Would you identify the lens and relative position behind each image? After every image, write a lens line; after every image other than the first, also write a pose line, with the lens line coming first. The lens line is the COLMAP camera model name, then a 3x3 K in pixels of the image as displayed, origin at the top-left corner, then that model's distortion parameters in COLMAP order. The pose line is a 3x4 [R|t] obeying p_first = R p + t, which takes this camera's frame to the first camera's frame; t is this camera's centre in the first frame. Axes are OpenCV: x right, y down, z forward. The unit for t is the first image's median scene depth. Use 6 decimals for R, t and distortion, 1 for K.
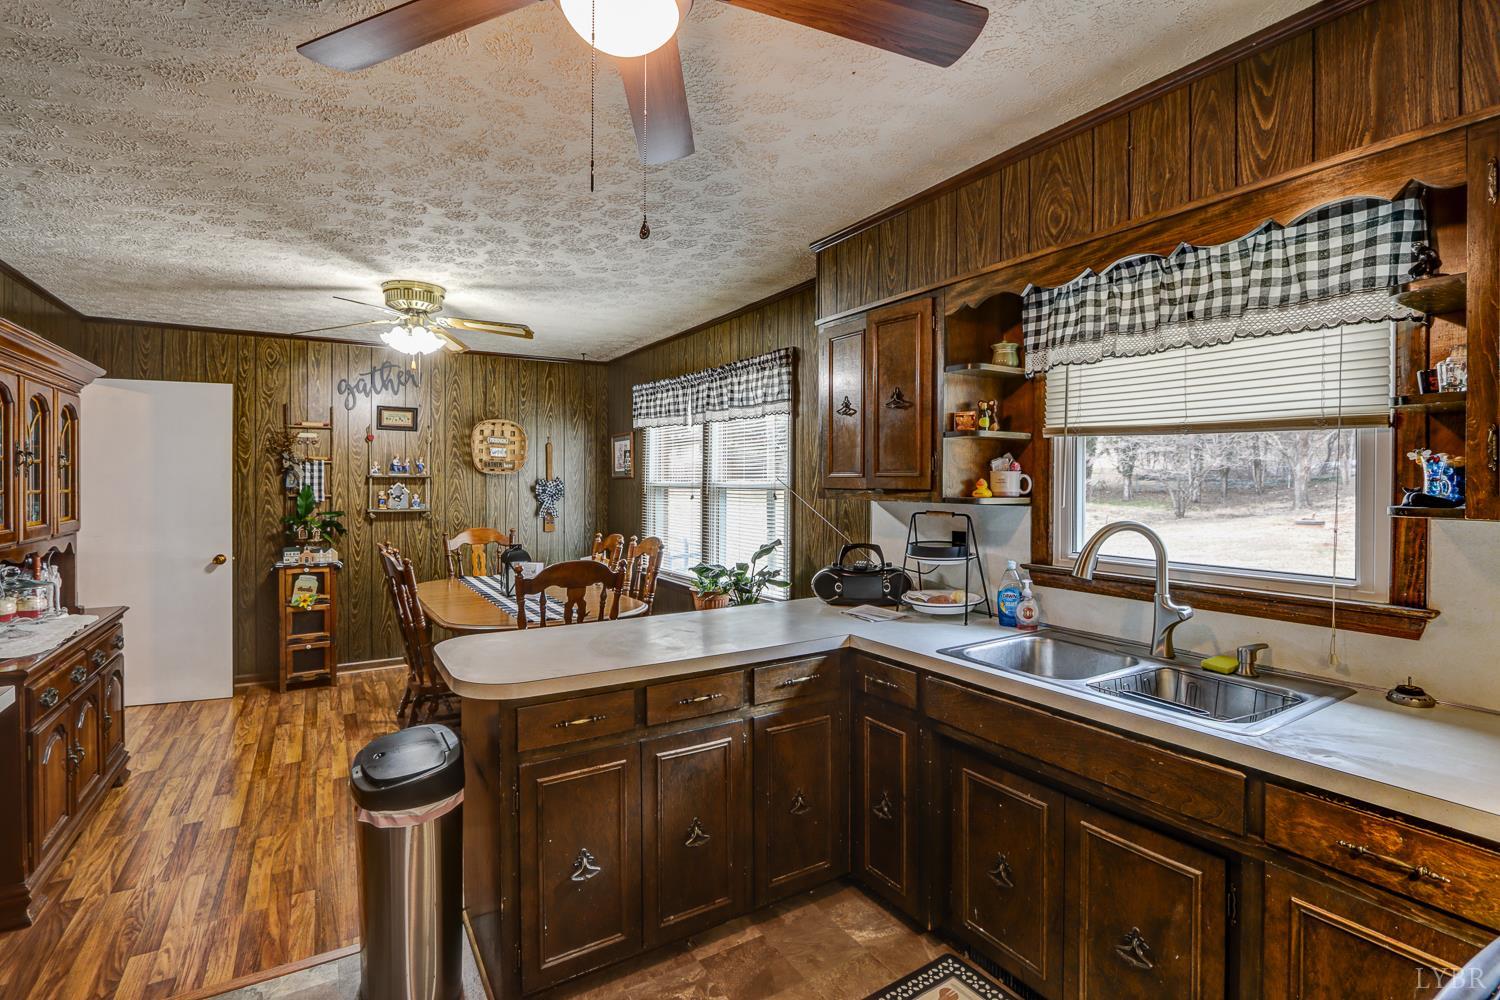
lens RADIAL K [[706.1, 0, 743.5], [0, 706.1, 483.8], [0, 0, 1]] dist [-0.024498, 0.007454]
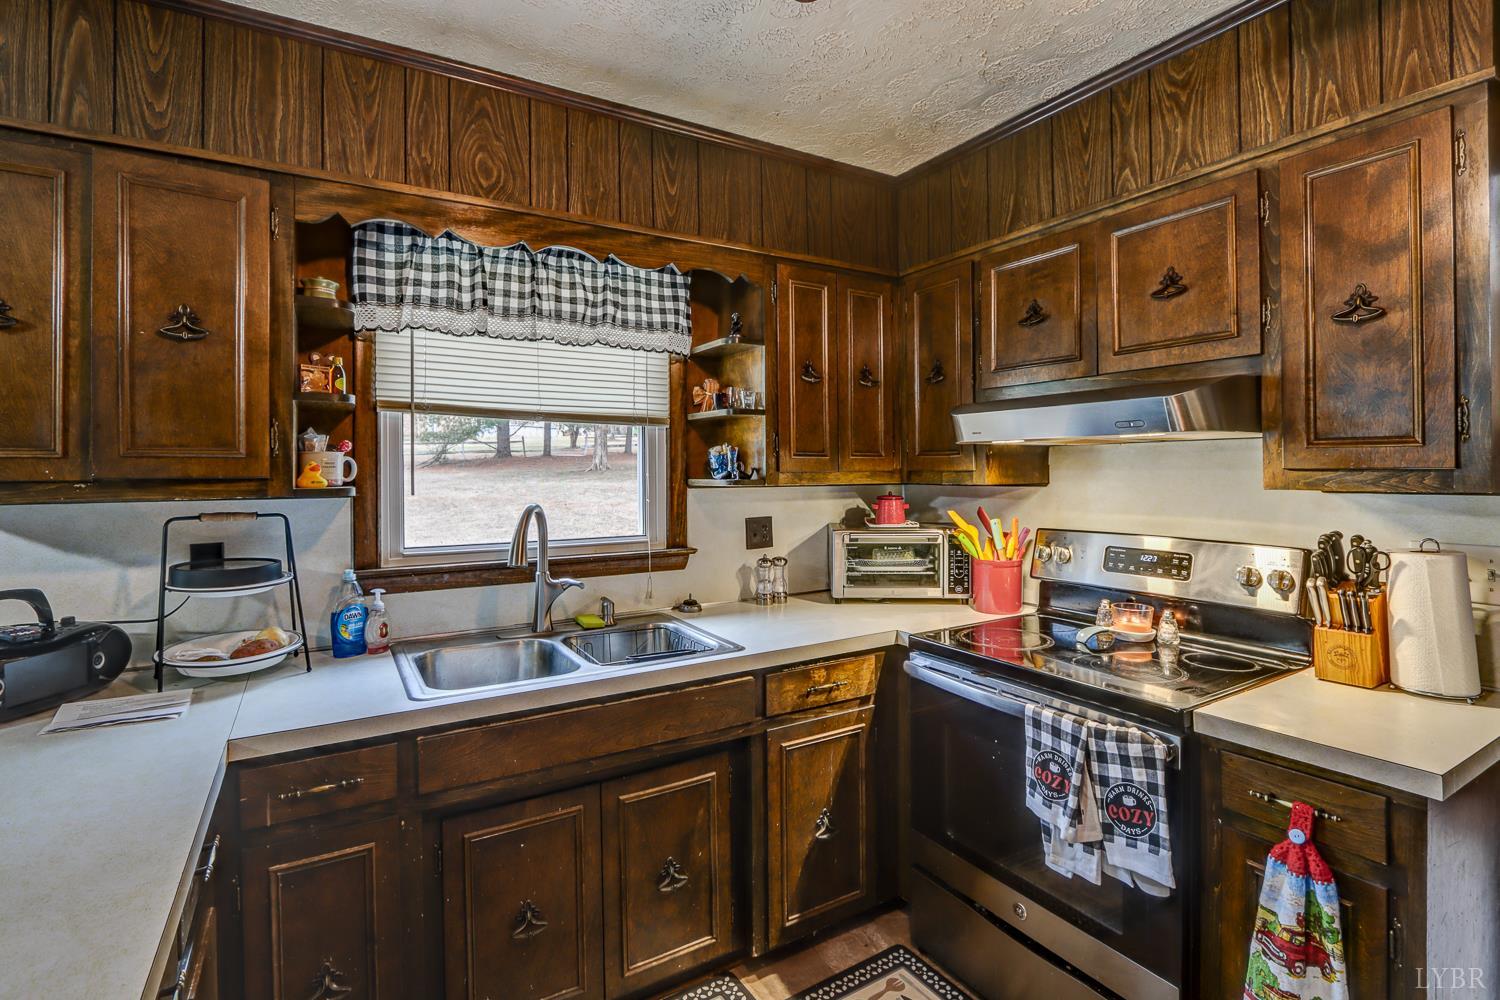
lens RADIAL K [[705.1, 0, 753.1], [0, 705.1, 468.6], [0, 0, 1]] dist [-0.014982, 0.000542]
pose [[0.008731, -0.002858, 0.999958, -0.471349], [0.010453, 0.999942, 0.002766, 0.002870], [-0.999907, 0.010429, 0.008761, 0.694982]]
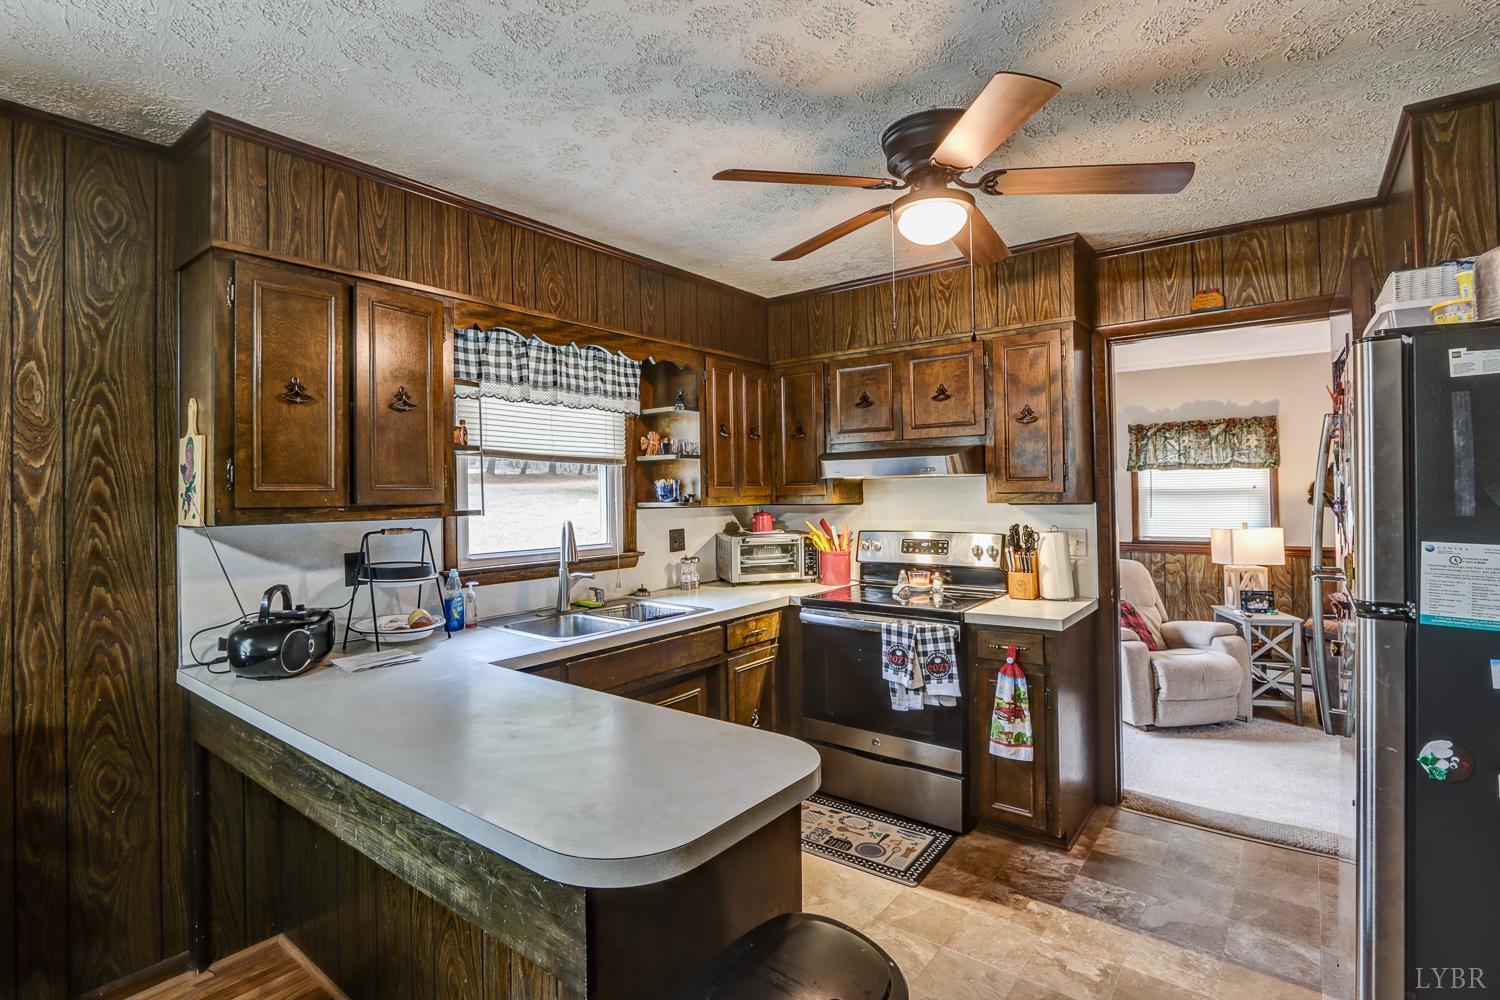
lens RADIAL K [[706.1, 0, 743.5], [0, 706.1, 483.8], [0, 0, 1]] dist [-0.024498, 0.007454]
pose [[-0.352522, 0.013261, 0.935710, -0.972372], [0.016481, 0.999832, -0.007960, -0.004982], [-0.935658, 0.012616, -0.352681, 1.206066]]
